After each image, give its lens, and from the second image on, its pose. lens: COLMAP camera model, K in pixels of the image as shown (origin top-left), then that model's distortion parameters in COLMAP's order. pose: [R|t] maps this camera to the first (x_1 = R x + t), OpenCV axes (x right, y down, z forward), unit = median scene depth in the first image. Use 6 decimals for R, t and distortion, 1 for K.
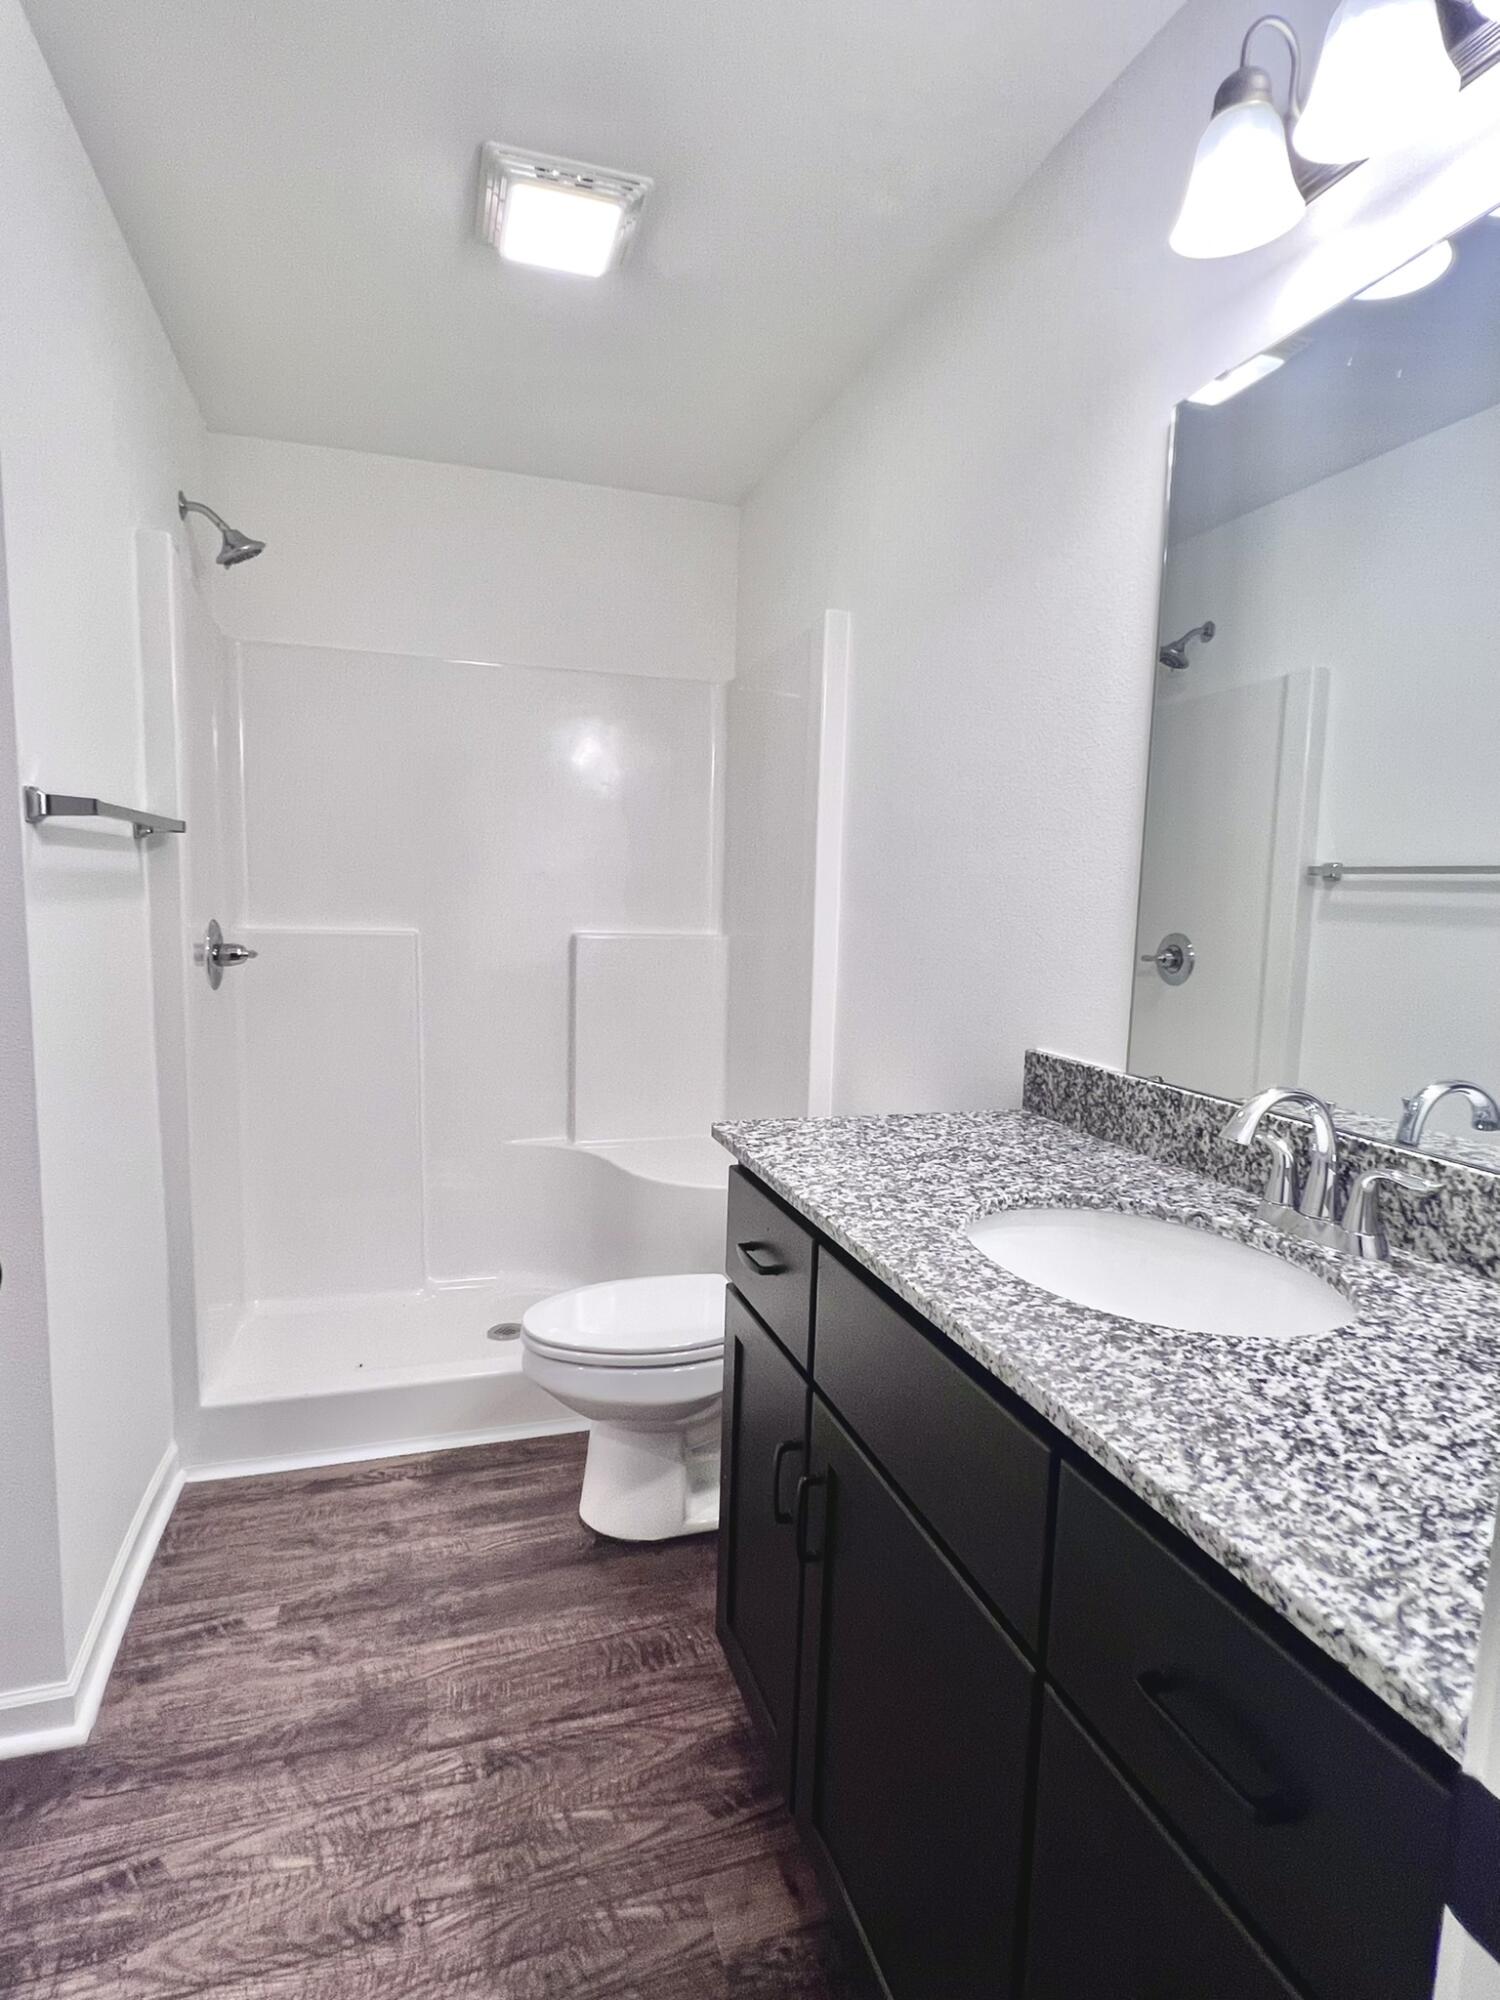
lens RADIAL K [[1036.4, 0, 758.3], [0, 1036.4, 1029.4], [0, 0, 1]] dist [-0.001896, 0.002146]
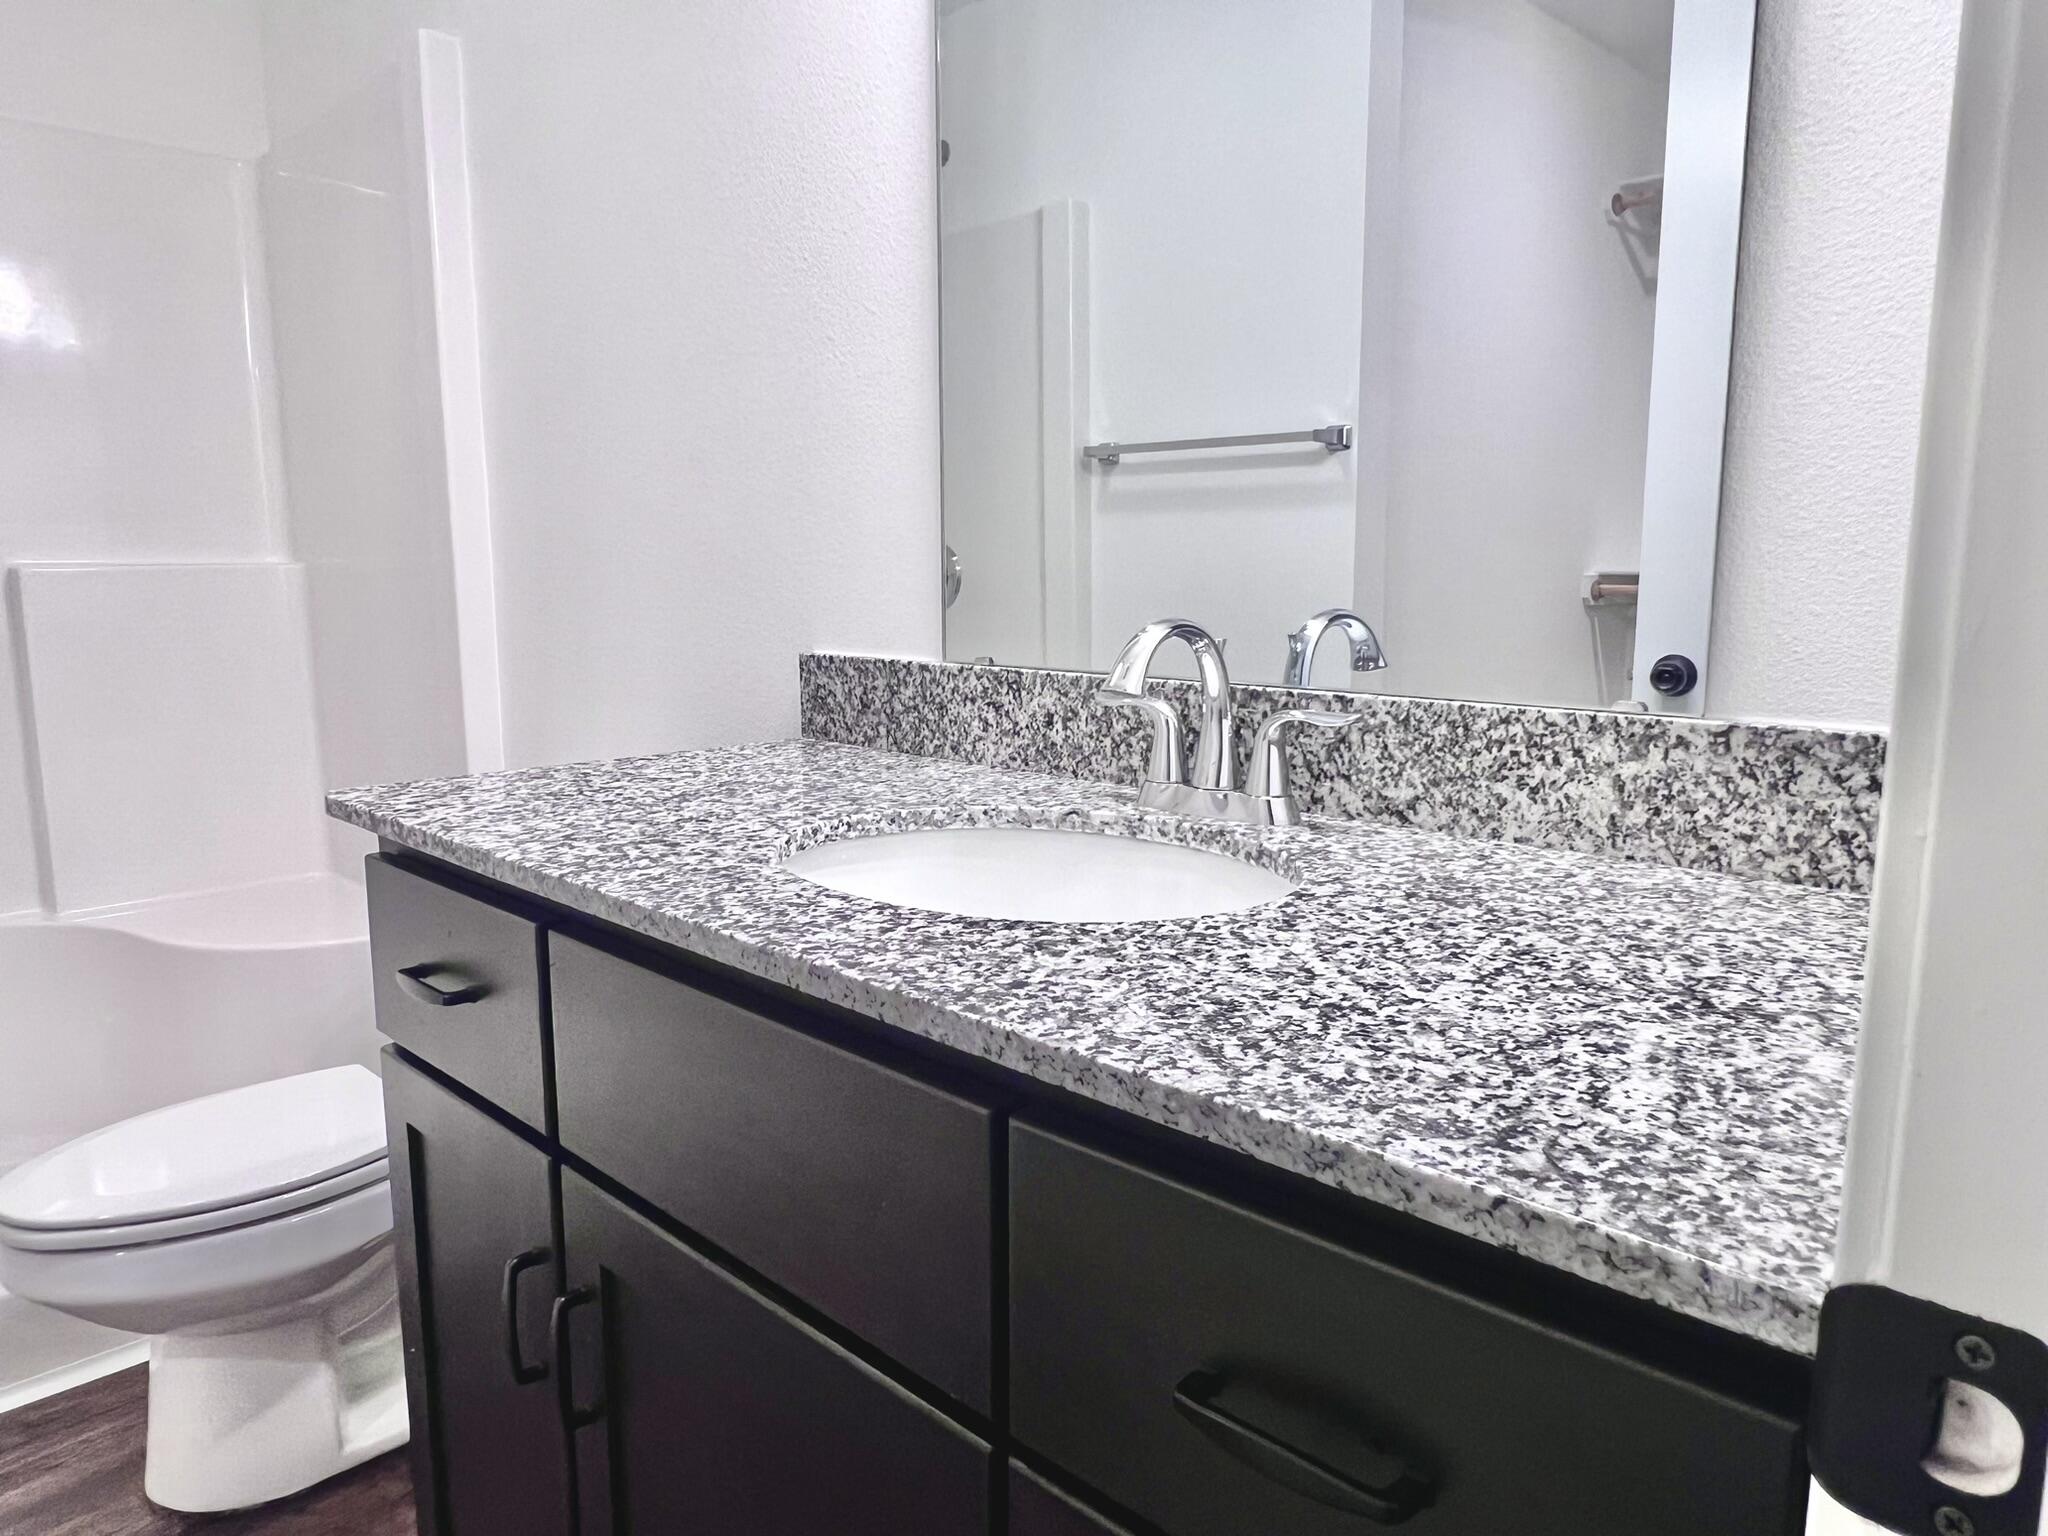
lens RADIAL K [[1355.4, 0, 1008.0], [0, 1355.4, 769.7], [0, 0, 1]] dist [0.002853, -0.003167]
pose [[0.896861, -0.103517, 0.430028, -0.036685], [0.088755, 0.994572, 0.054308, 0.097945], [-0.433316, -0.010539, 0.901181, 0.150076]]
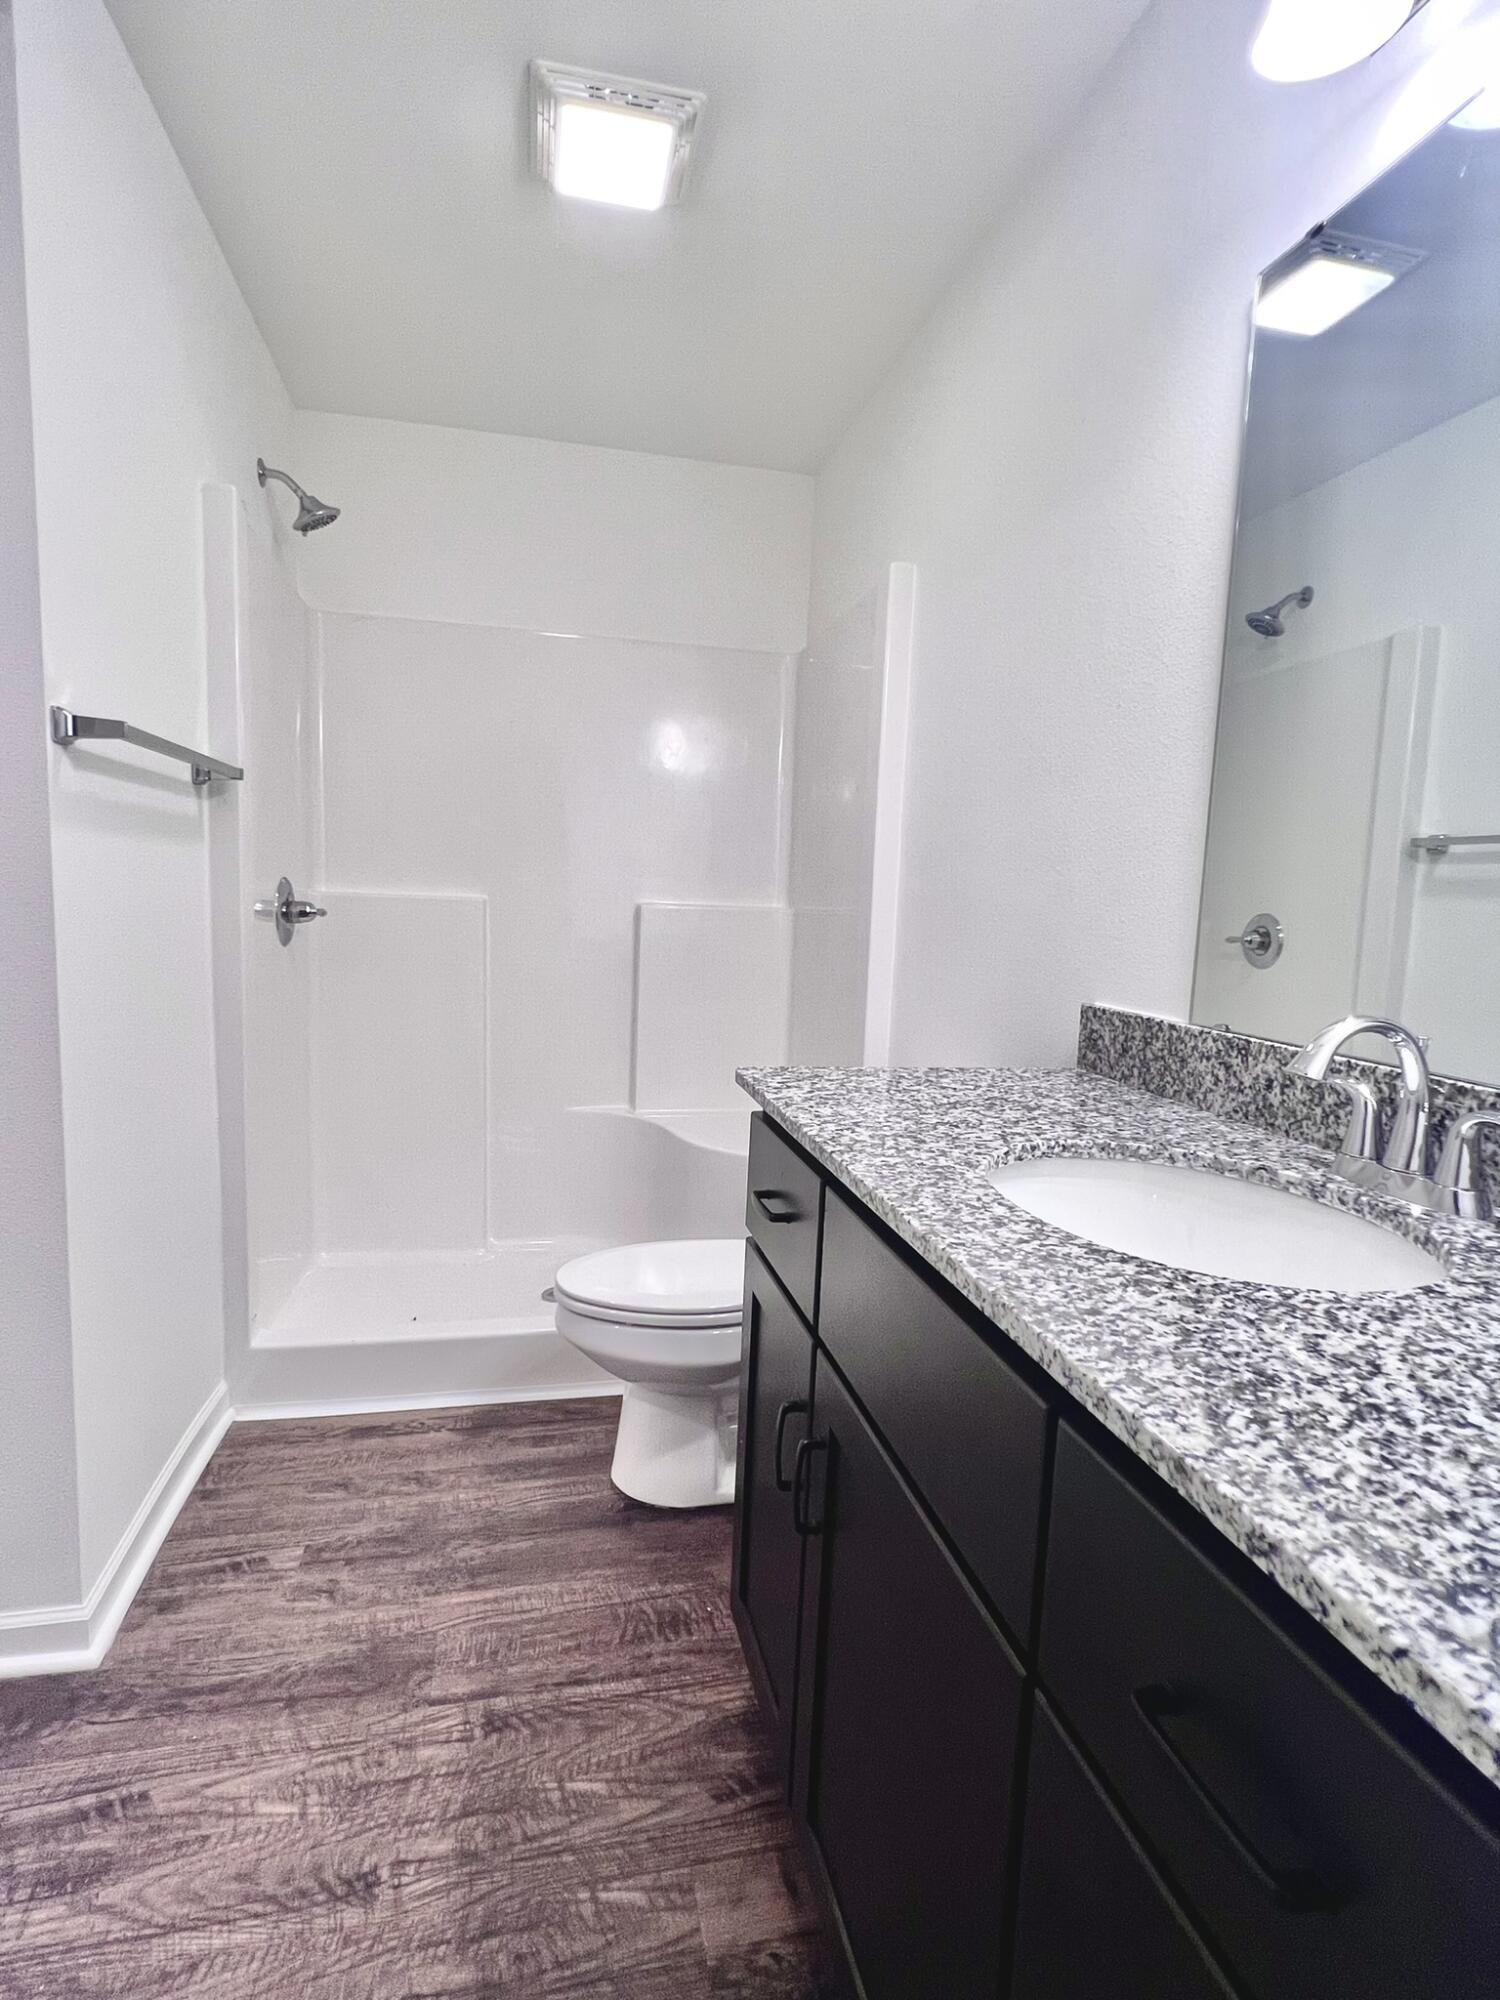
lens RADIAL K [[1004.1, 0, 753.1], [0, 1004.1, 1023.8], [0, 0, 1]] dist [-0.002444, 0.001969]
pose [[0.995468, 0.022217, -0.092469, 0.077627], [-0.022464, 0.999746, -0.001623, 0.073081], [0.092409, 0.003693, 0.995714, 0.123266]]
